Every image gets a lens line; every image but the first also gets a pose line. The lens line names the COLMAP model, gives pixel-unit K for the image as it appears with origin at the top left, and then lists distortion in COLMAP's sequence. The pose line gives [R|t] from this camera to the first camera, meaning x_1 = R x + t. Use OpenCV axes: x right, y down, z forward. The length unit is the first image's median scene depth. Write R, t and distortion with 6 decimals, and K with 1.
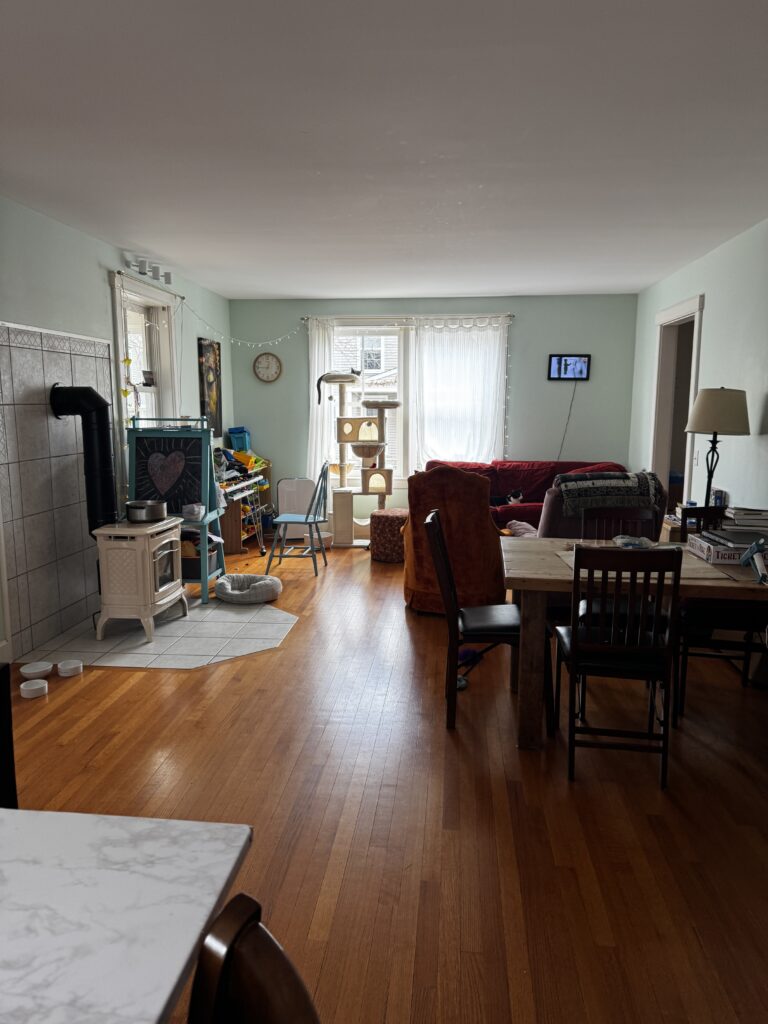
lens RADIAL K [[721.1, 0, 384.0], [0, 721.1, 512.0], [0, 0, 1]] dist [0.101951, -0.139316]
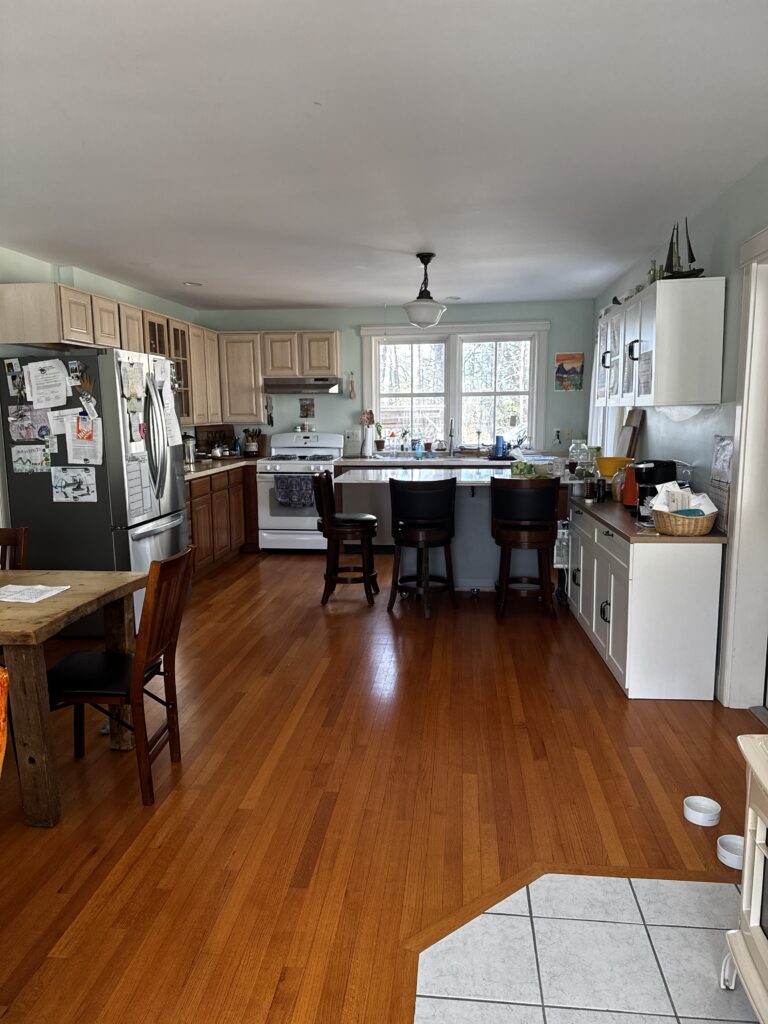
lens RADIAL K [[721.1, 0, 384.0], [0, 721.1, 512.0], [0, 0, 1]] dist [0.101951, -0.139316]
pose [[-0.999939, 0.007689, 0.007981, -0.114099], [0.009689, 0.956121, 0.292811, -0.179462], [-0.005380, 0.292870, -0.956137, 1.155837]]
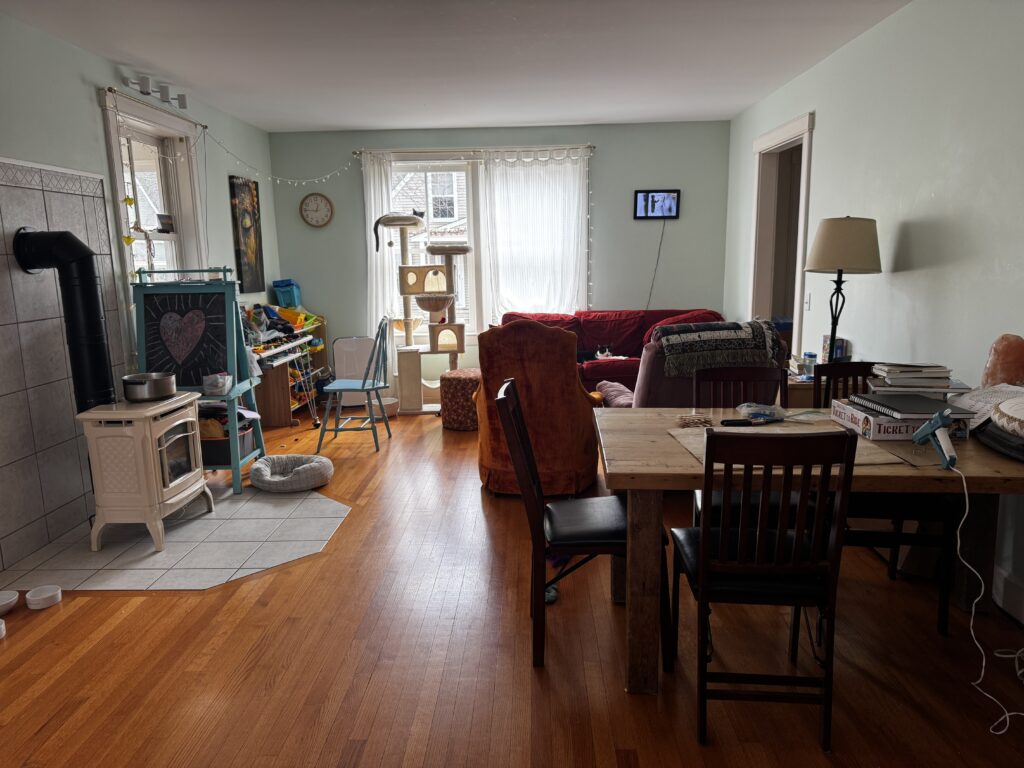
lens RADIAL K [[721.1, 0, 512.0], [0, 721.1, 384.0], [0, 0, 1]] dist [0.101951, -0.139316]
pose [[0.997418, -0.033793, 0.063368, 0.016176], [0.031994, 0.999062, 0.029190, -0.013192], [-0.064295, -0.027088, 0.997563, 0.156163]]
